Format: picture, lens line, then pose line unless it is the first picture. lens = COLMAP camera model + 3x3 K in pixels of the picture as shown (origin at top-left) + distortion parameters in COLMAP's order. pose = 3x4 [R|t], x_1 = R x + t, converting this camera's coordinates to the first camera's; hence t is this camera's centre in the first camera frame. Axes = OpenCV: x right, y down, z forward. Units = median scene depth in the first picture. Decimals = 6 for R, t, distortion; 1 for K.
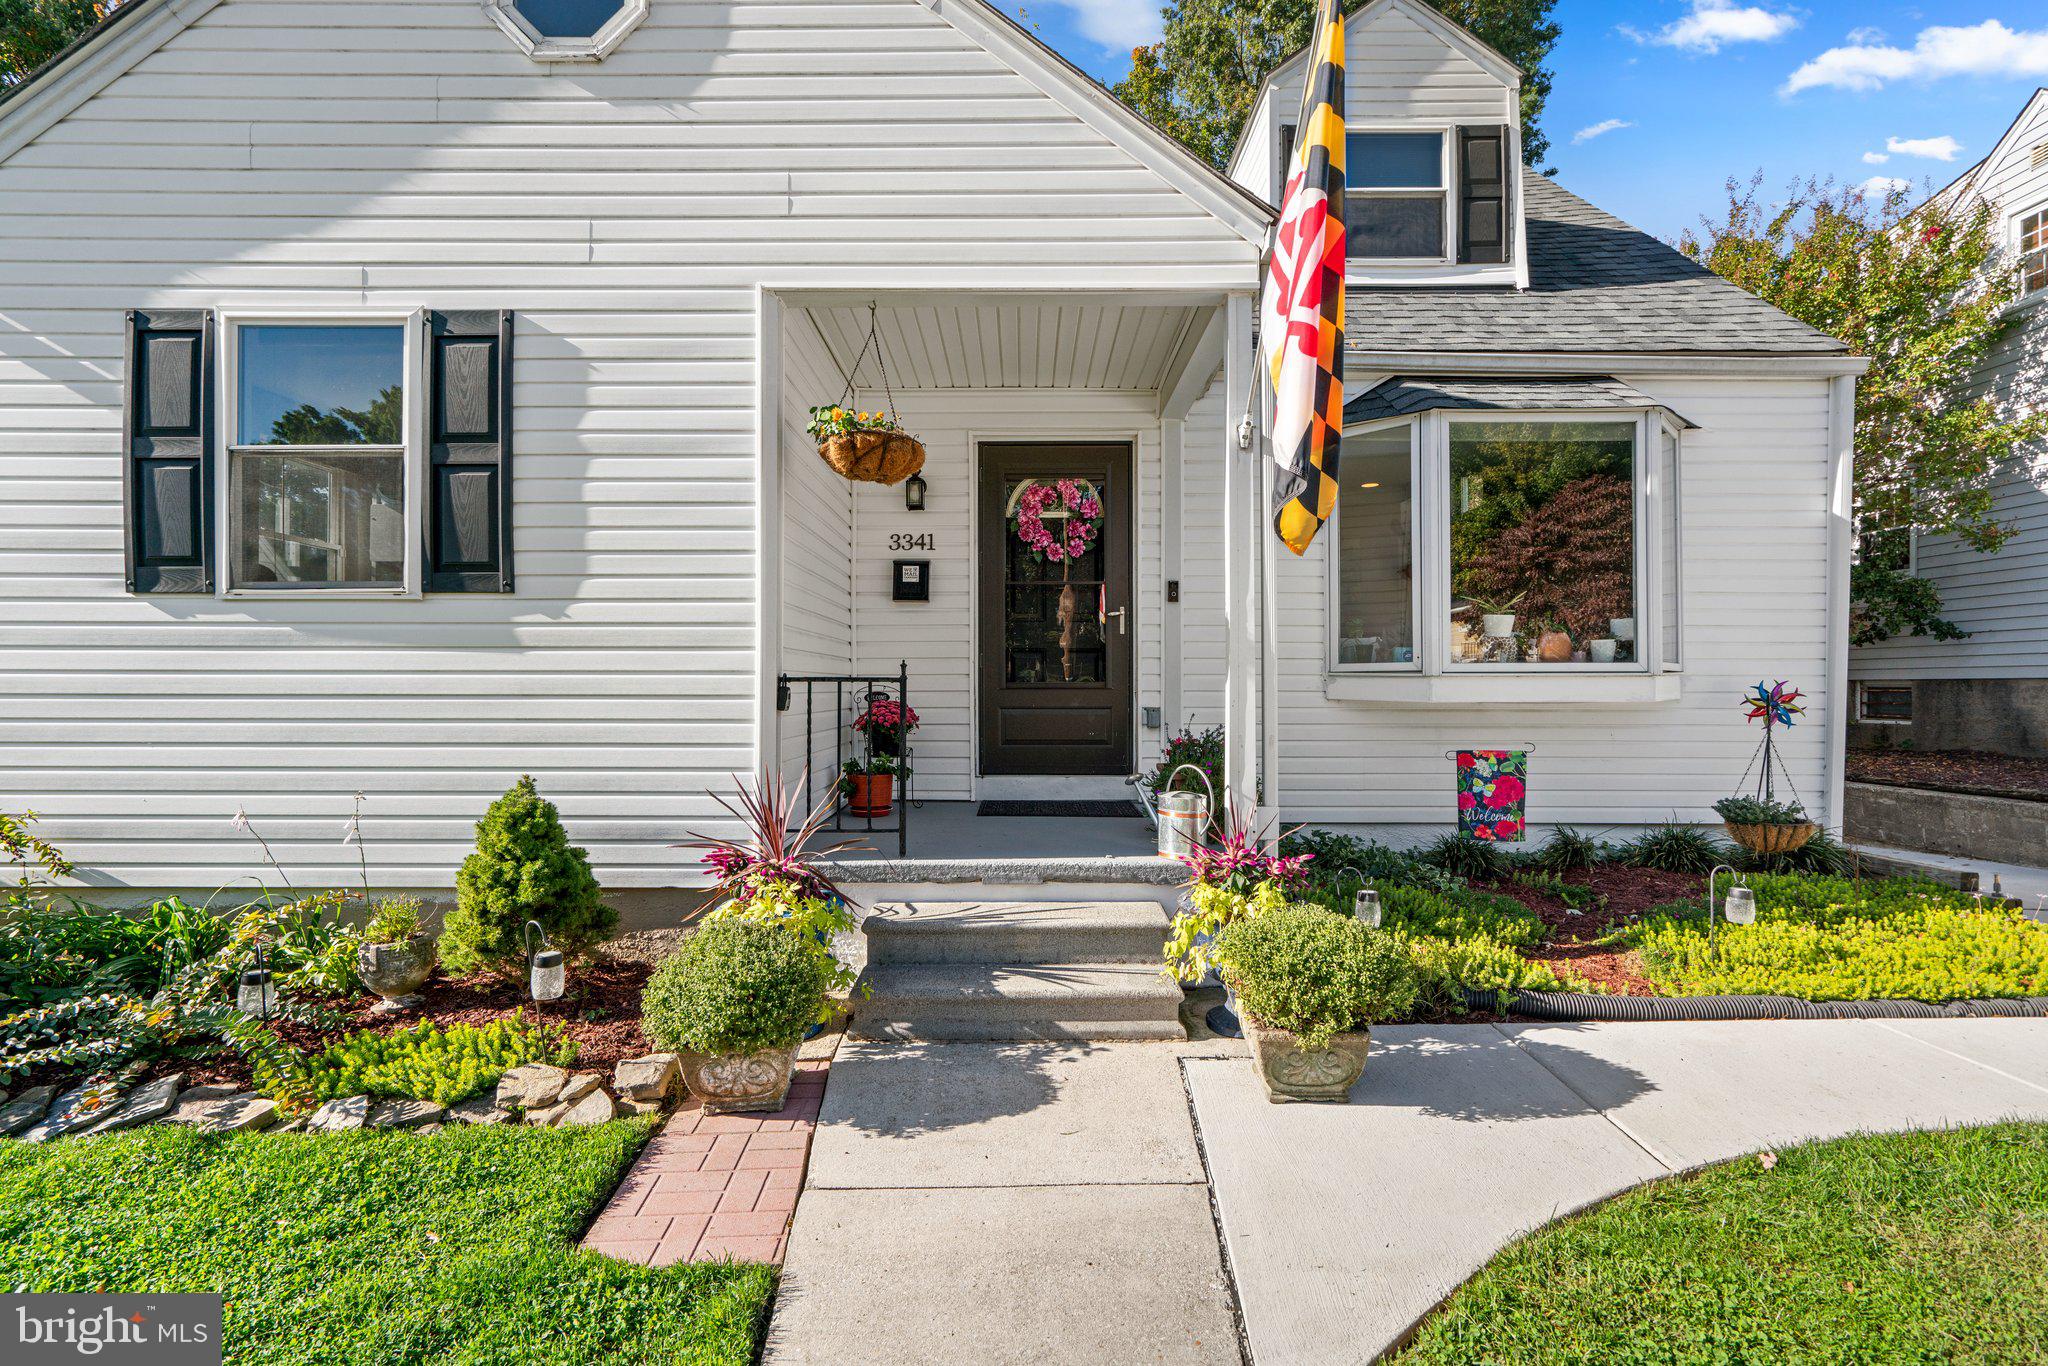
lens RADIAL K [[940.0, 0, 1023.2], [0, 940.0, 669.1], [0, 0, 1]] dist [0.000320, 0.000703]
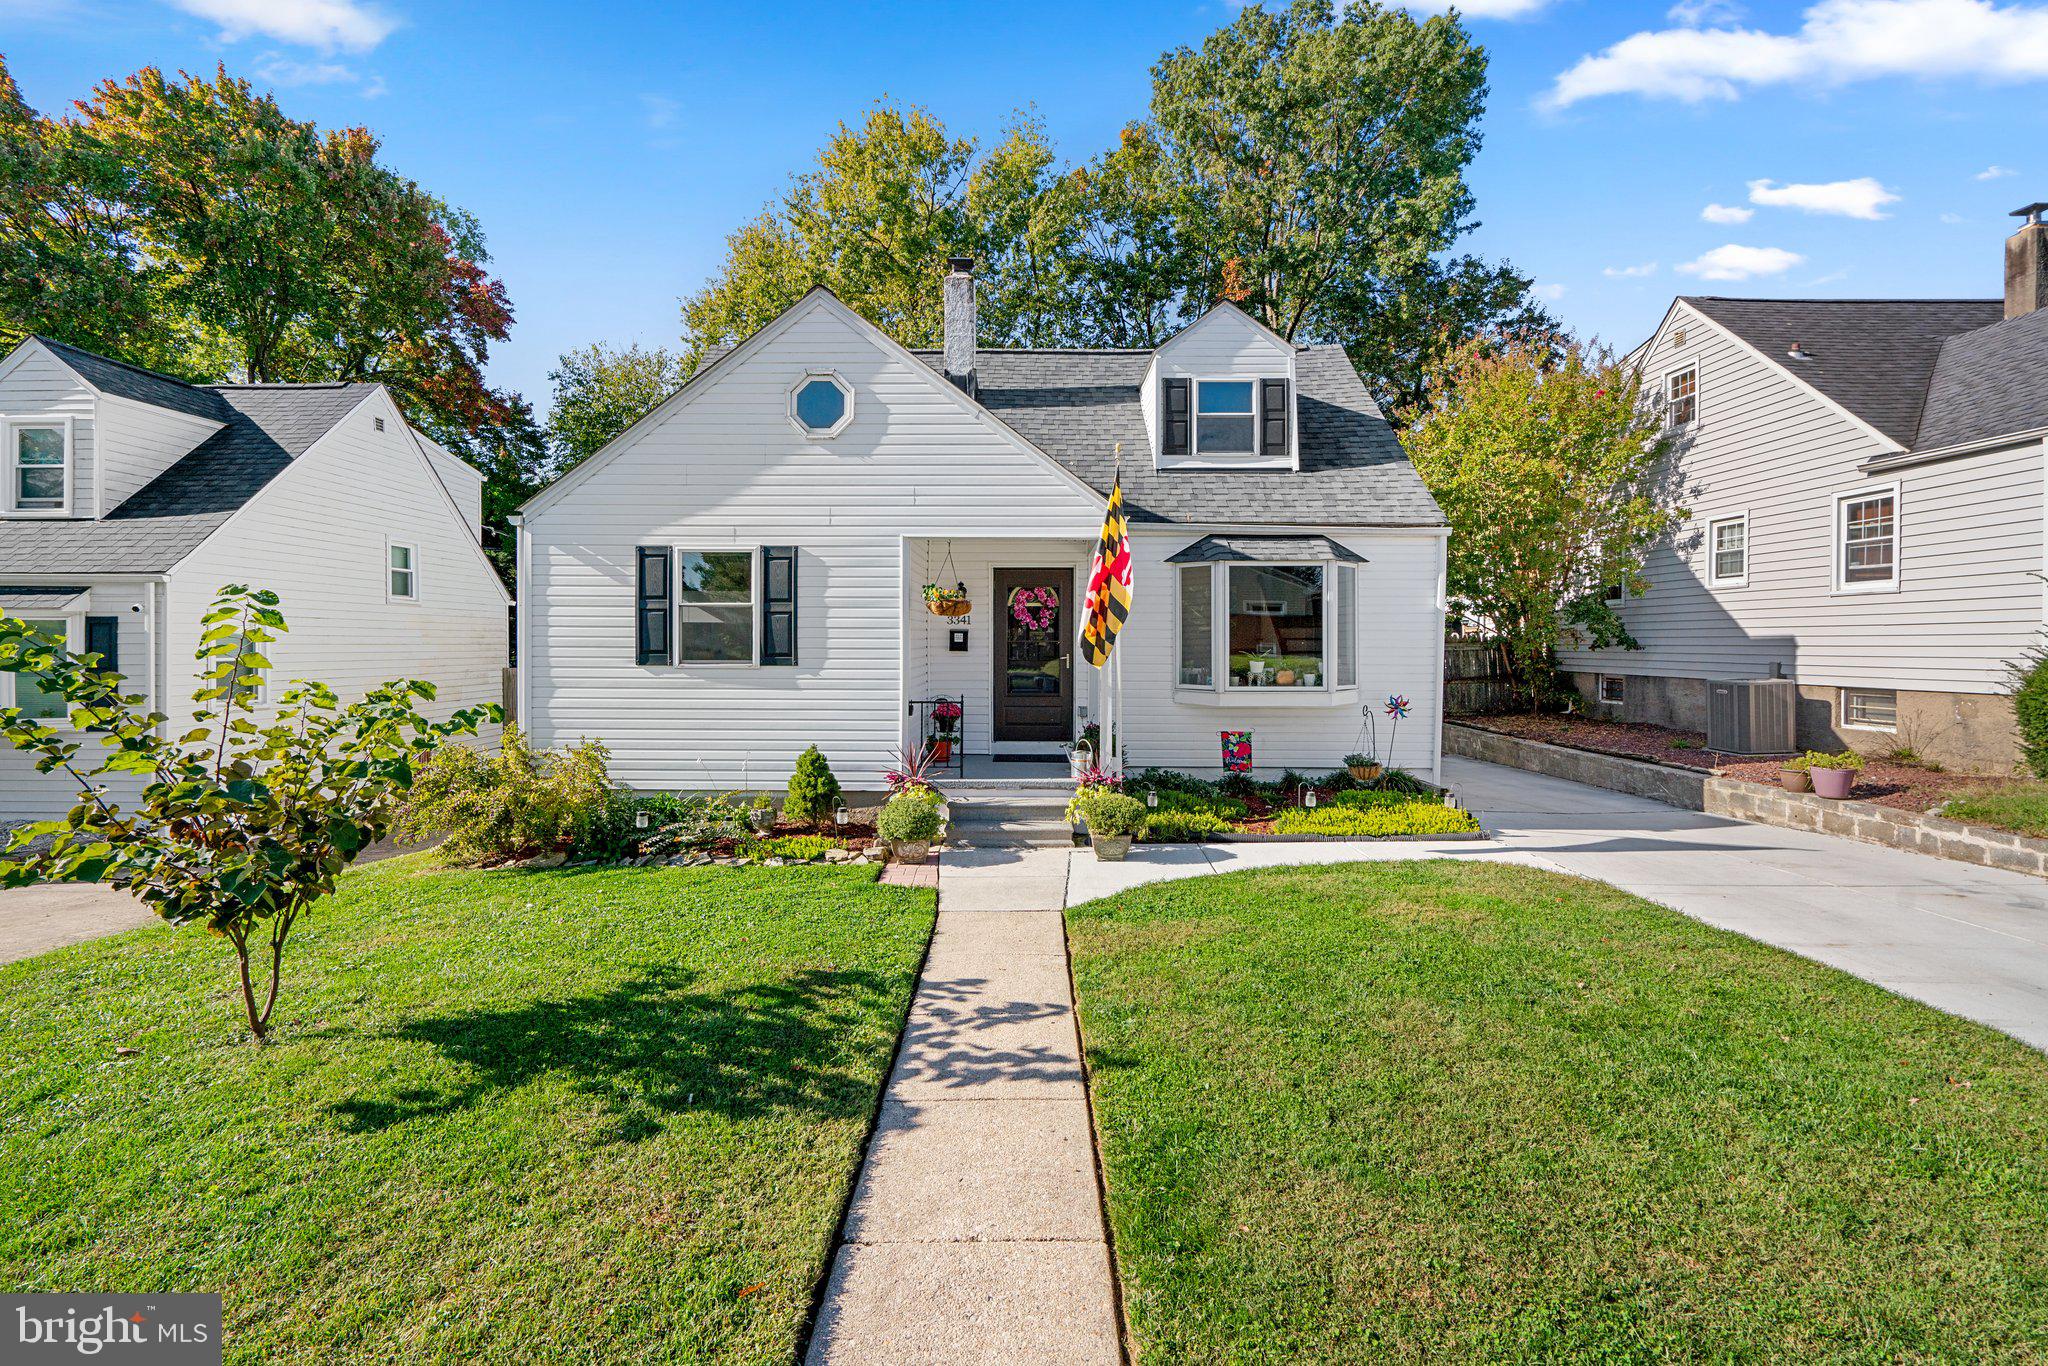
lens RADIAL K [[929.3, 0, 1020.0], [0, 929.3, 624.4], [0, 0, 1]] dist [-0.003318, -0.000123]
pose [[0.999925, 0.002202, -0.012049, 0.043936], [-0.002202, 0.999998, -0.000013, -0.185348], [0.012049, 0.000040, 0.999927, -1.324703]]
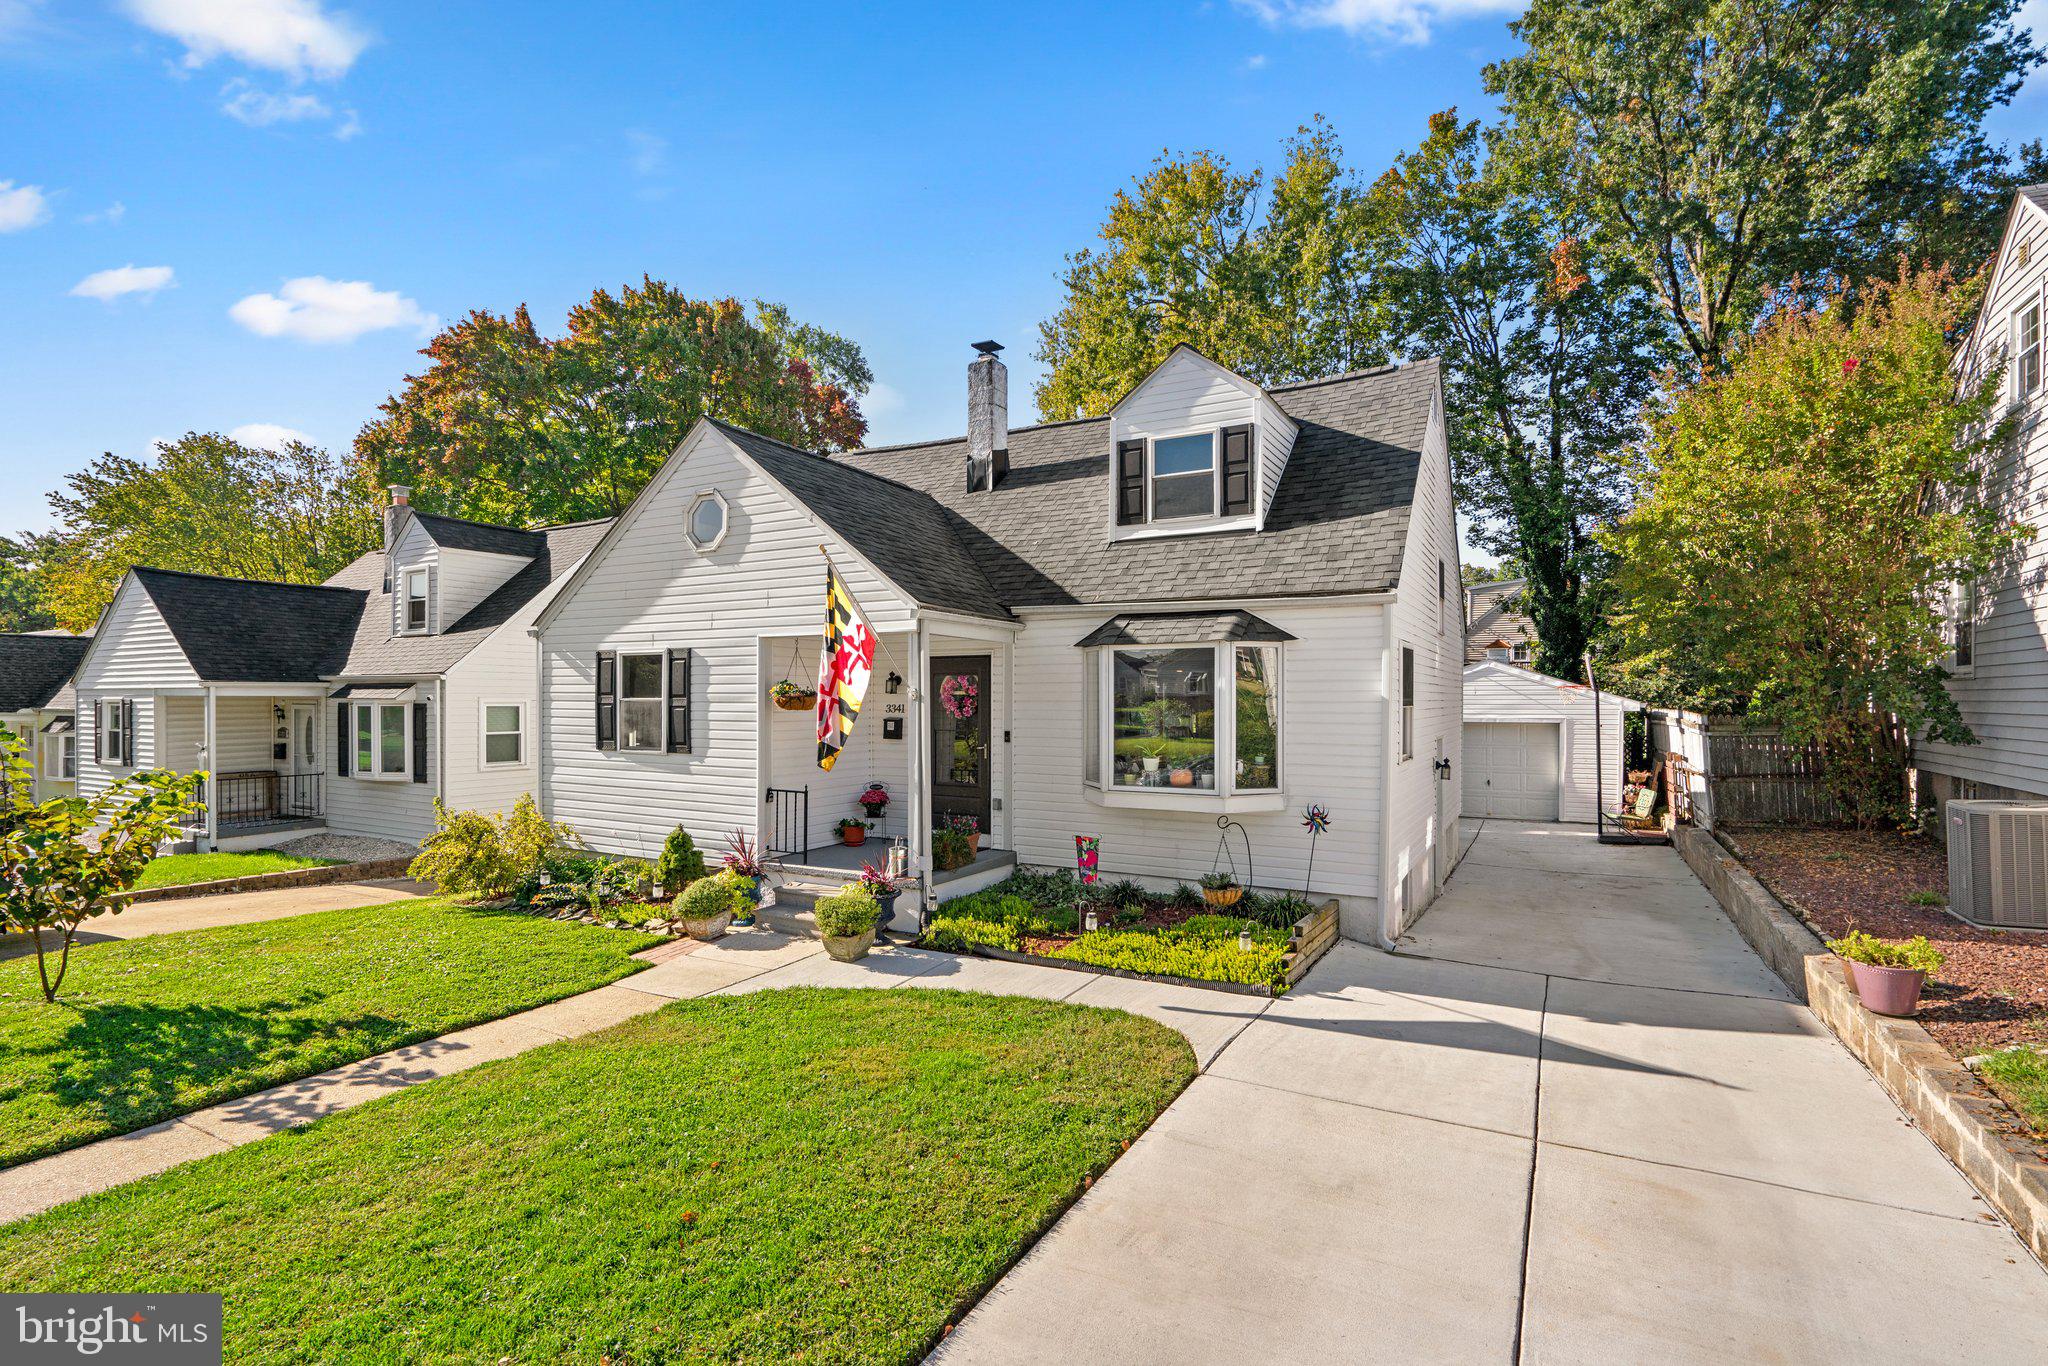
lens RADIAL K [[948.6, 0, 1024.0], [0, 948.6, 683.0], [0, 0, 1]] dist [-0.002626, 0.000212]
pose [[0.873705, -0.007087, -0.486404, 1.599175], [0.007770, 0.999970, -0.000613, -0.271853], [0.486394, -0.003244, 0.873734, -0.896205]]
